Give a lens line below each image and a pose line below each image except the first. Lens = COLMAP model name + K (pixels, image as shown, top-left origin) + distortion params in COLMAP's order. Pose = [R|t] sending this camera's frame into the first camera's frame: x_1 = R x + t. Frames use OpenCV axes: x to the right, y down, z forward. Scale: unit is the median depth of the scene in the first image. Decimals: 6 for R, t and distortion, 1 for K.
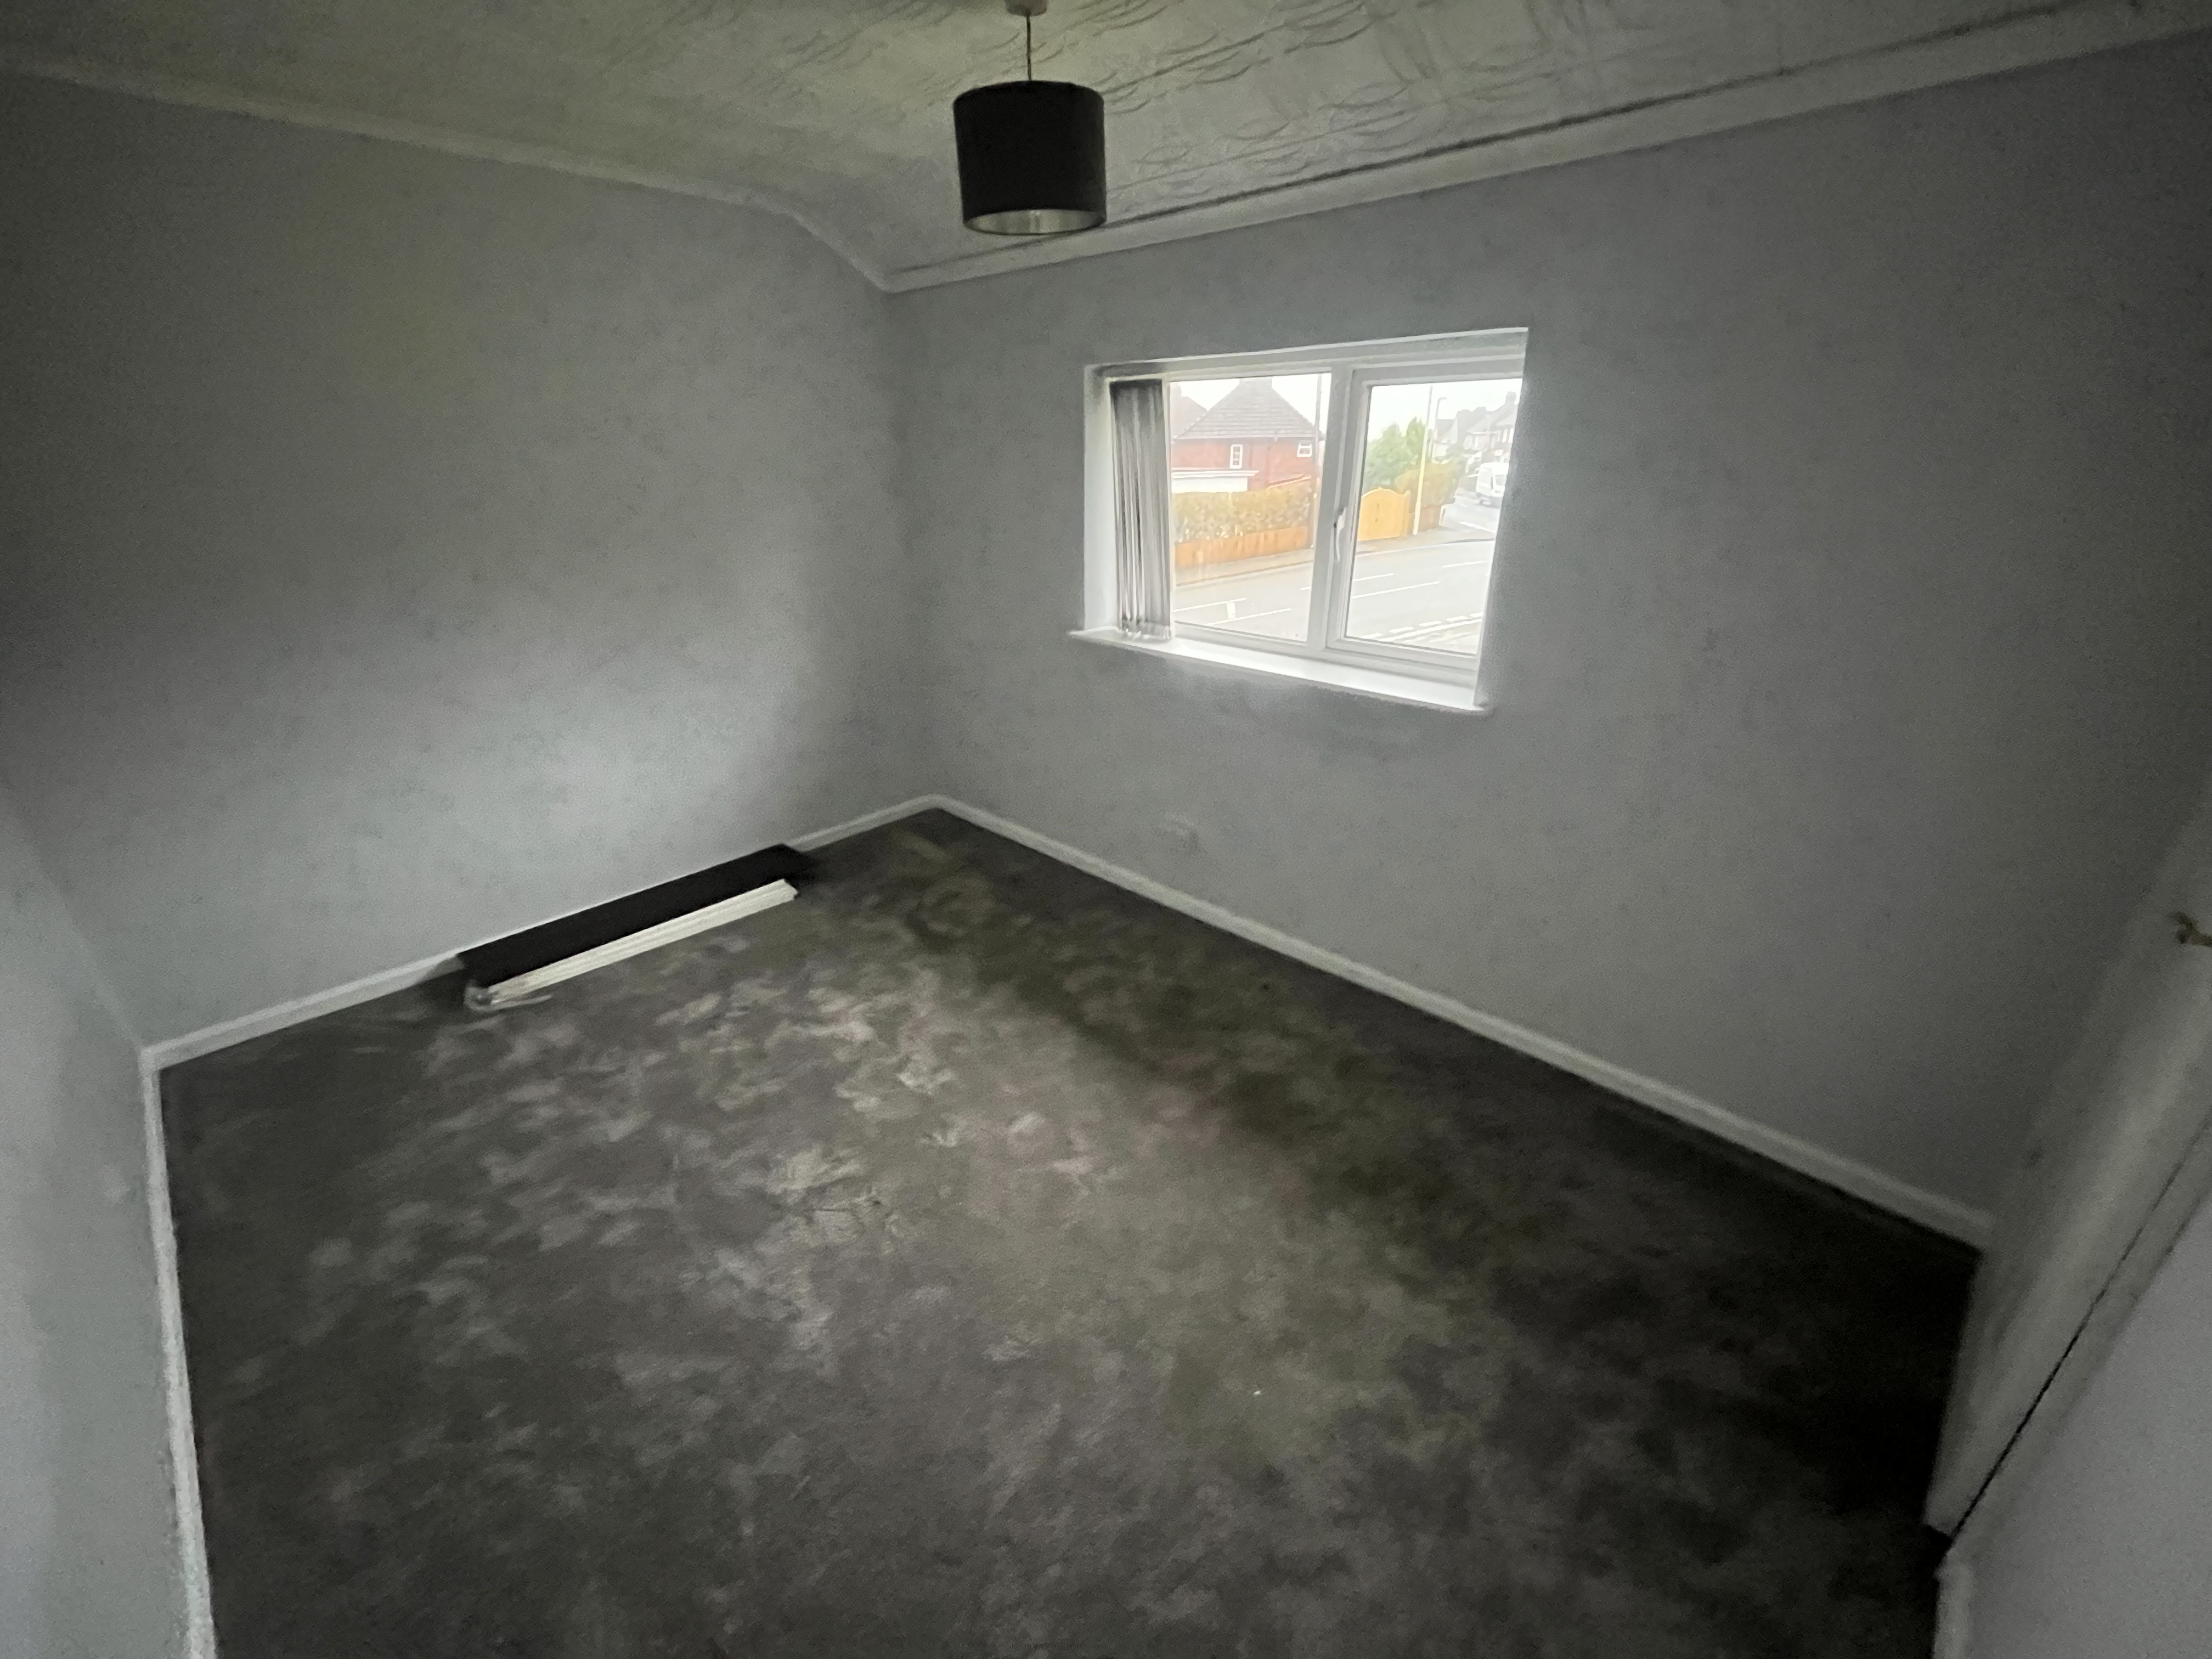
lens RADIAL K [[897.3, 0, 1104.6], [0, 897.3, 832.4], [0, 0, 1]] dist [-0.002436, -0.000086]
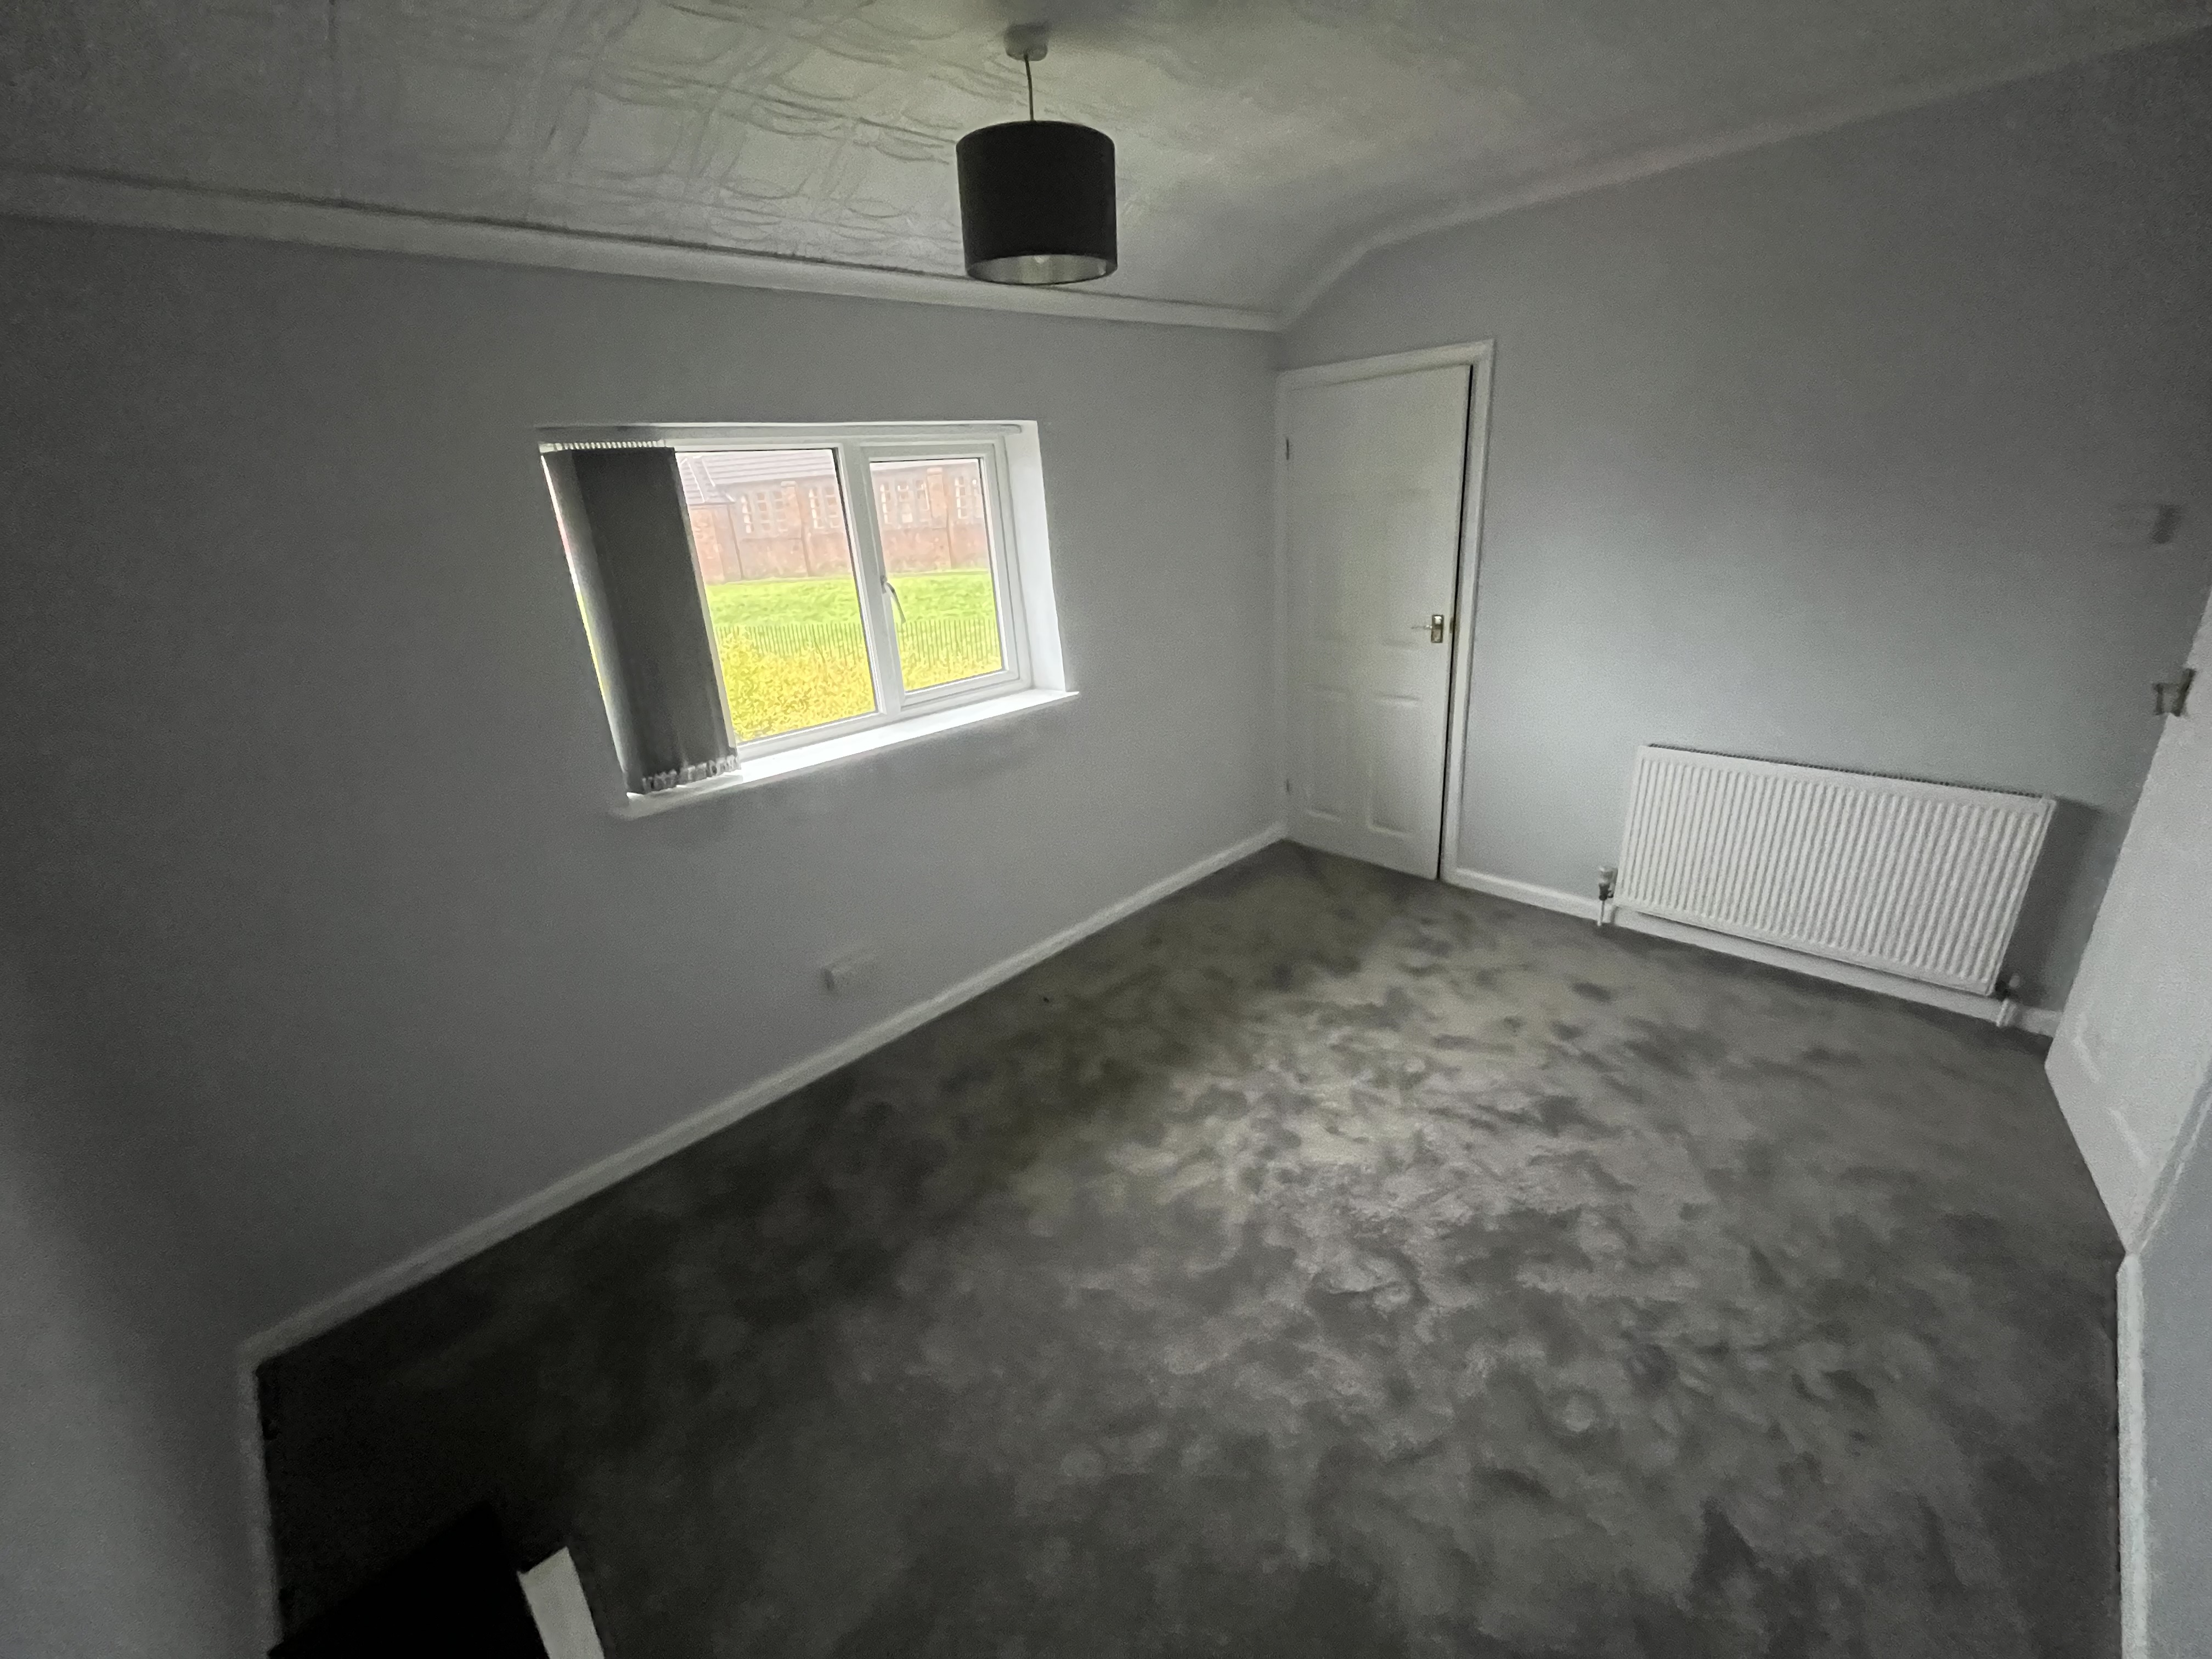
lens RADIAL K [[897.3, 0, 1104.6], [0, 897.3, 832.4], [0, 0, 1]] dist [-0.002436, -0.000086]
pose [[0.024009, -0.350265, 0.936343, -0.905904], [0.464660, 0.833204, 0.299769, -0.339185], [-0.885164, 0.427884, 0.182759, 0.788962]]
